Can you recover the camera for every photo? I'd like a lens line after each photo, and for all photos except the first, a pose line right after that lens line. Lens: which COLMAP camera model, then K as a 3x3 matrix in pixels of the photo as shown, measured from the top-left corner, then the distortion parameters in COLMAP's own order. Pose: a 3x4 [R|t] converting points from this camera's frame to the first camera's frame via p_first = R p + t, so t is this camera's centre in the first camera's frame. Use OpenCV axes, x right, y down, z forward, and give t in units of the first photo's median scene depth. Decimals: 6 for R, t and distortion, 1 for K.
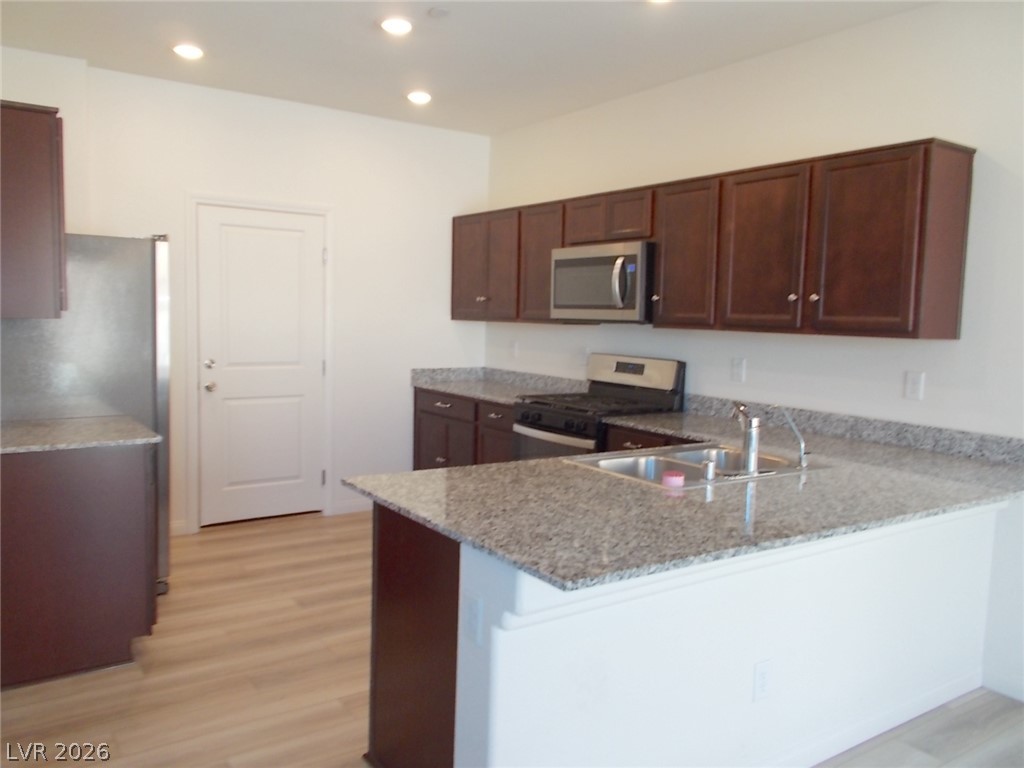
lens RADIAL K [[799.9, 0, 510.2], [0, 799.9, 378.3], [0, 0, 1]] dist [0.047614, -0.041385]
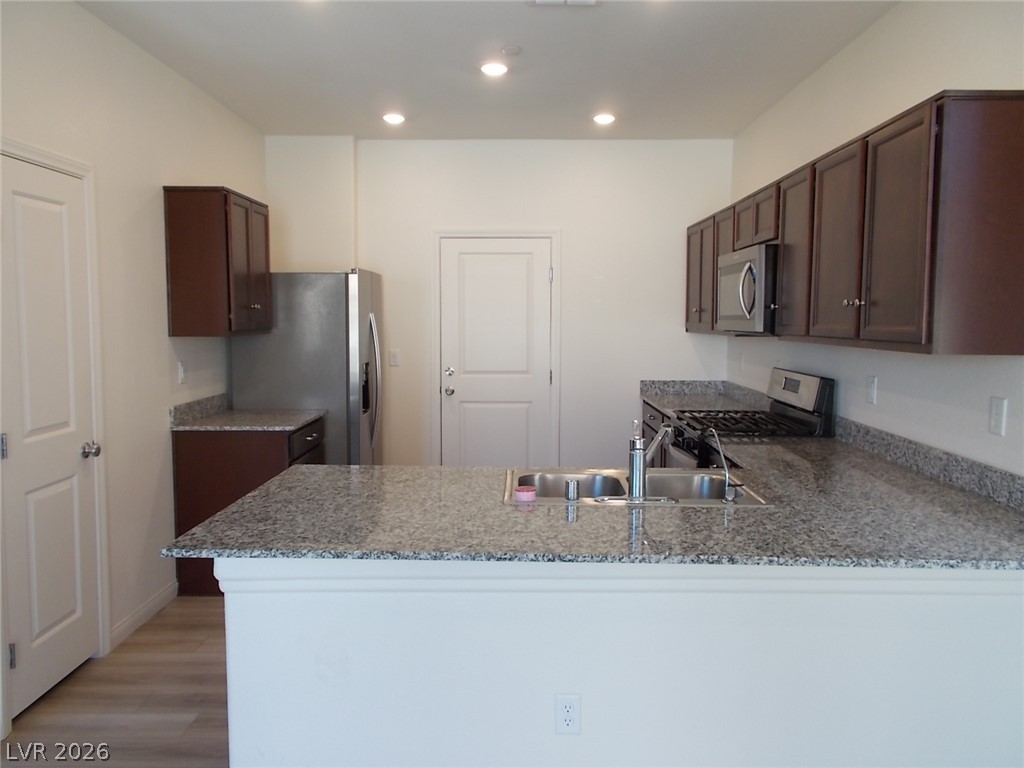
lens RADIAL K [[803.6, 0, 511.6], [0, 803.6, 373.9], [0, 0, 1]] dist [0.033419, -0.010674]
pose [[0.819553, 0.018893, -0.572691, 0.499111], [-0.029774, 0.999510, -0.009634, -0.008218], [0.572229, 0.024946, 0.819714, 0.113214]]
